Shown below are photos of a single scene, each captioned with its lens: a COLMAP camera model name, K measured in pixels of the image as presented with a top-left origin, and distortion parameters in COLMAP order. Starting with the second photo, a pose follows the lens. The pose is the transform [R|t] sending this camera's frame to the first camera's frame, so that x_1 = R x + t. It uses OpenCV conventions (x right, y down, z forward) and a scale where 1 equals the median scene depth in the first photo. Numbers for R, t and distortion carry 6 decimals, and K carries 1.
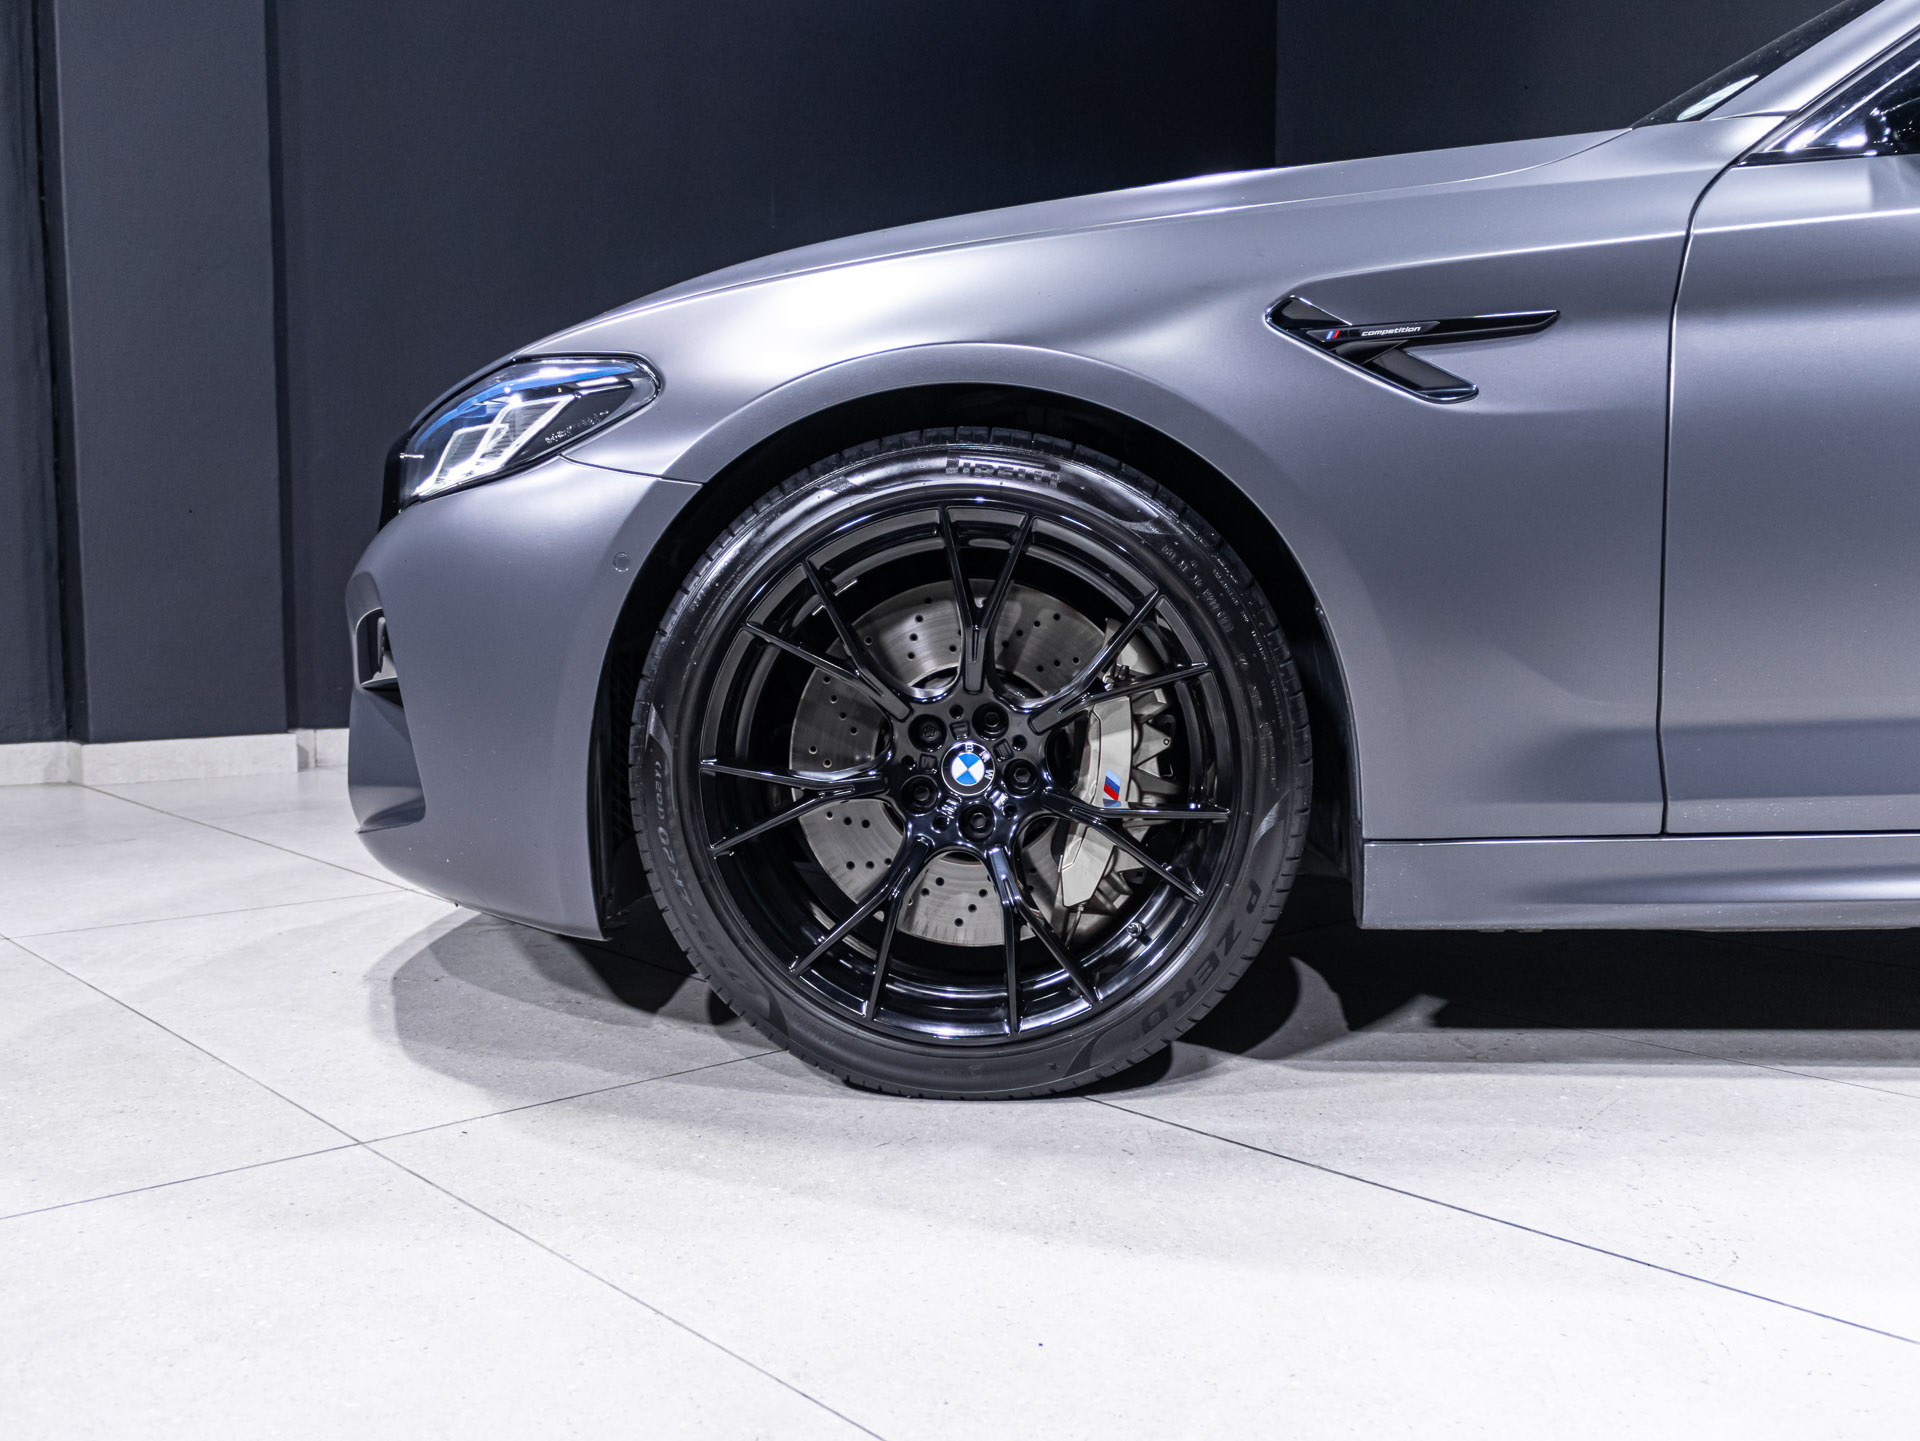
lens RADIAL K [[1705.8, 0, 967.3], [0, 1705.8, 728.5], [0, 0, 1]] dist [-0.017508, 0.003508]
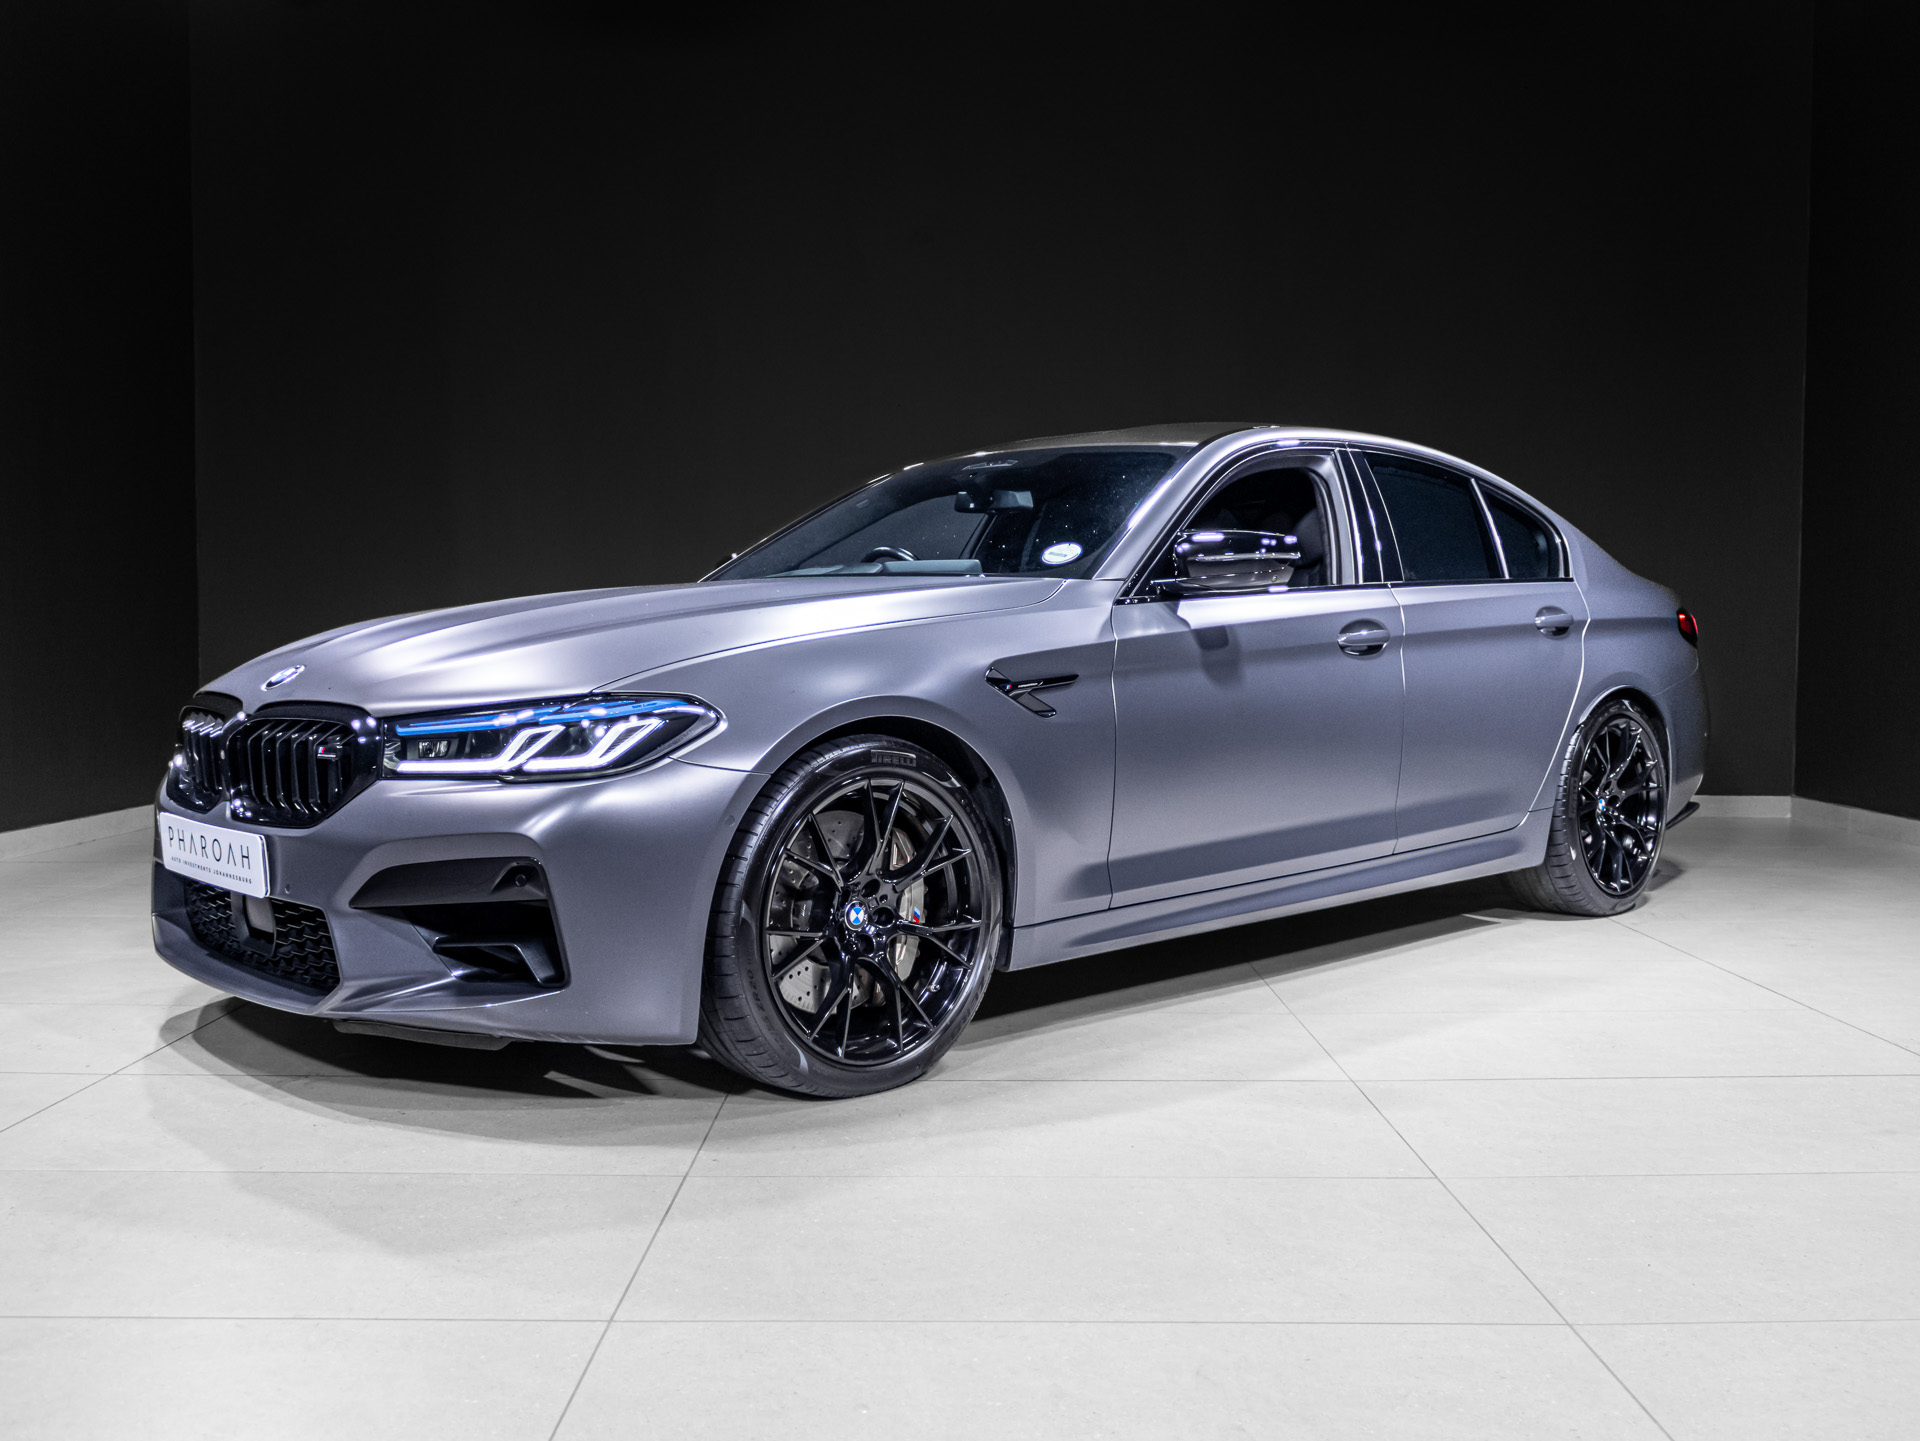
lens RADIAL K [[1705.8, 0, 967.3], [0, 1705.8, 728.5], [0, 0, 1]] dist [-0.017508, 0.003508]
pose [[0.674494, -0.034127, 0.737492, -1.288103], [0.060054, 0.998157, -0.008735, -0.156829], [-0.735834, 0.050181, 0.675300, -0.347740]]
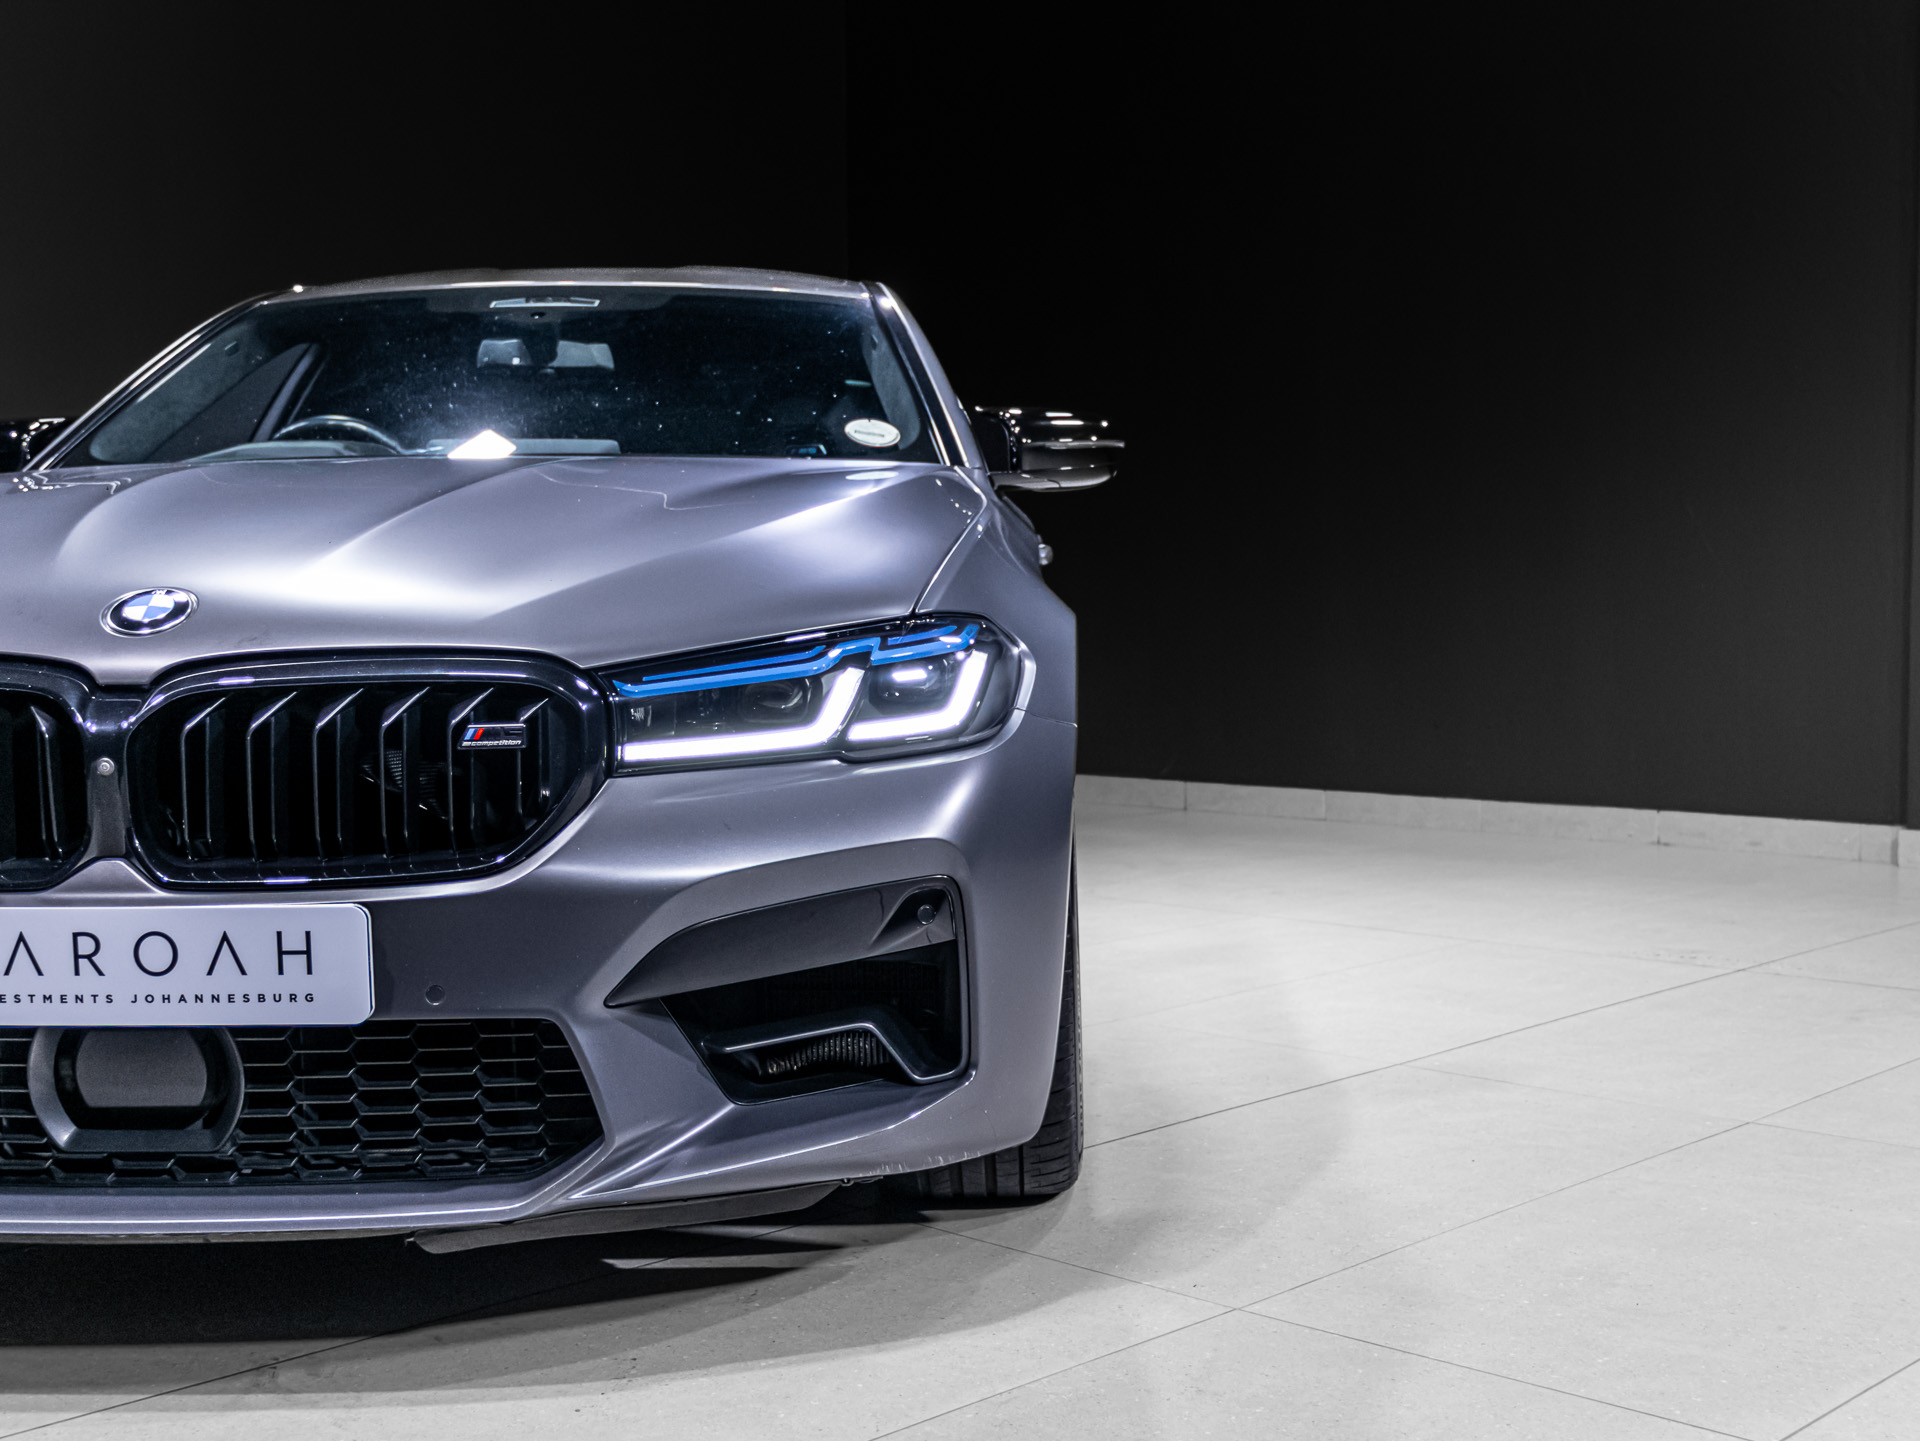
lens RADIAL K [[2284.6, 0, 927.0], [0, 2284.6, 723.1], [0, 0, 1]] dist [0.022549, 0.058163]
pose [[-0.024011, -0.052516, 0.998331, -1.734308], [0.103786, 0.993092, 0.054736, -0.239663], [-0.994310, 0.104928, -0.018394, 1.096303]]
